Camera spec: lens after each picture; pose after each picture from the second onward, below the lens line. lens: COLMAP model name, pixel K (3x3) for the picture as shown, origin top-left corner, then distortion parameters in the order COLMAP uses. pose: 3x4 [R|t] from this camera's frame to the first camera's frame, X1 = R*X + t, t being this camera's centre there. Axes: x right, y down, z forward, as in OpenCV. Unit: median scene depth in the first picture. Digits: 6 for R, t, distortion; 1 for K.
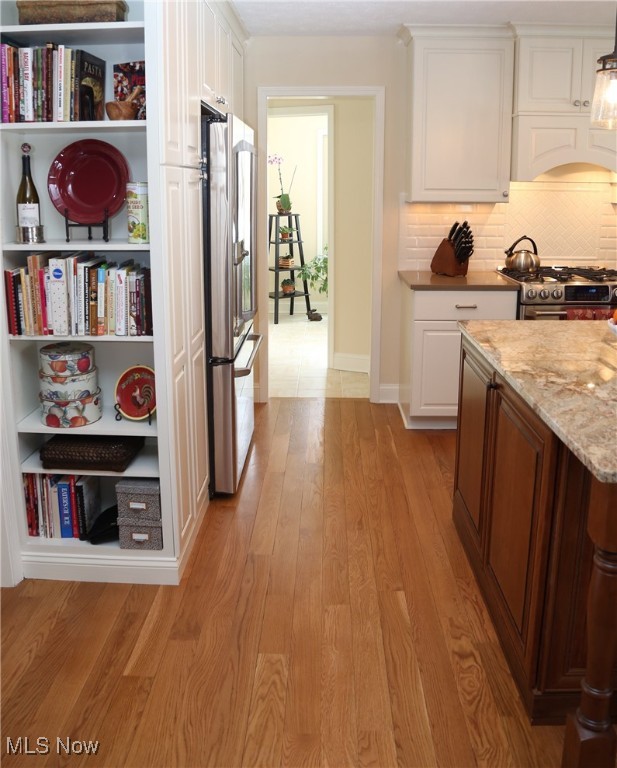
lens RADIAL K [[703.3, 0, 296.0], [0, 703.3, 312.9], [0, 0, 1]] dist [-0.100853, 0.000000]
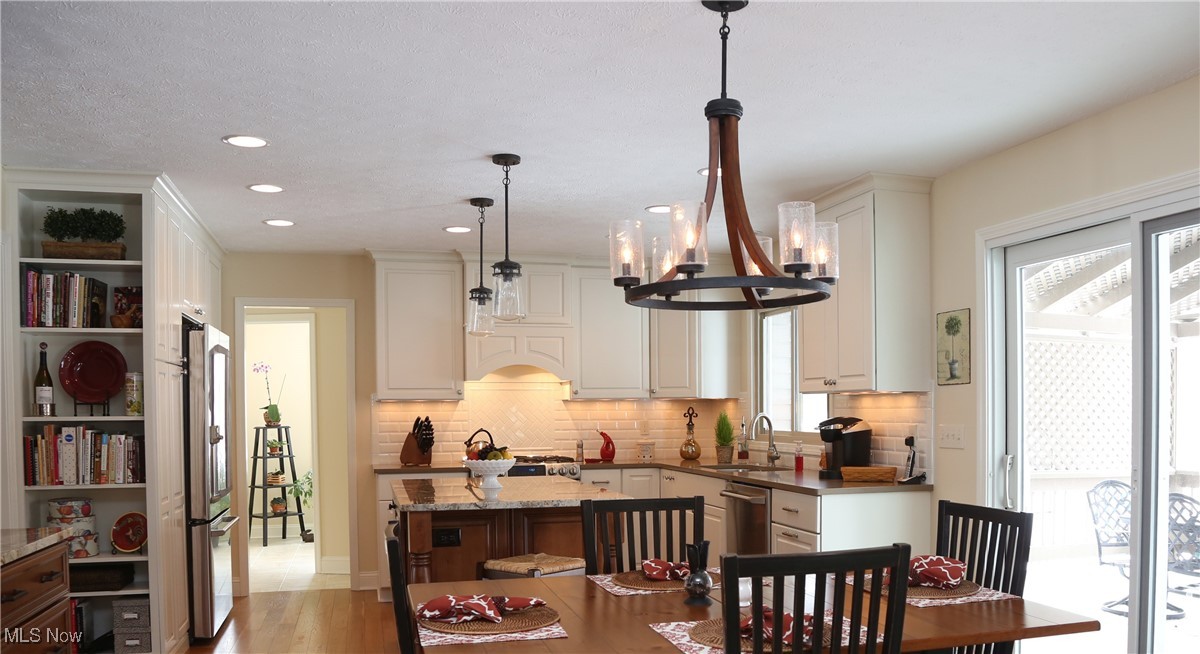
lens RADIAL K [[986.6, 0, 680.1], [0, 986.6, 442.4], [0, 0, 1]] dist [-0.124562, 0.068813]
pose [[0.936661, -0.015457, 0.349897, 0.074013], [0.067825, 0.988119, -0.137914, 0.170727], [-0.343608, 0.152910, 0.926581, -0.662589]]
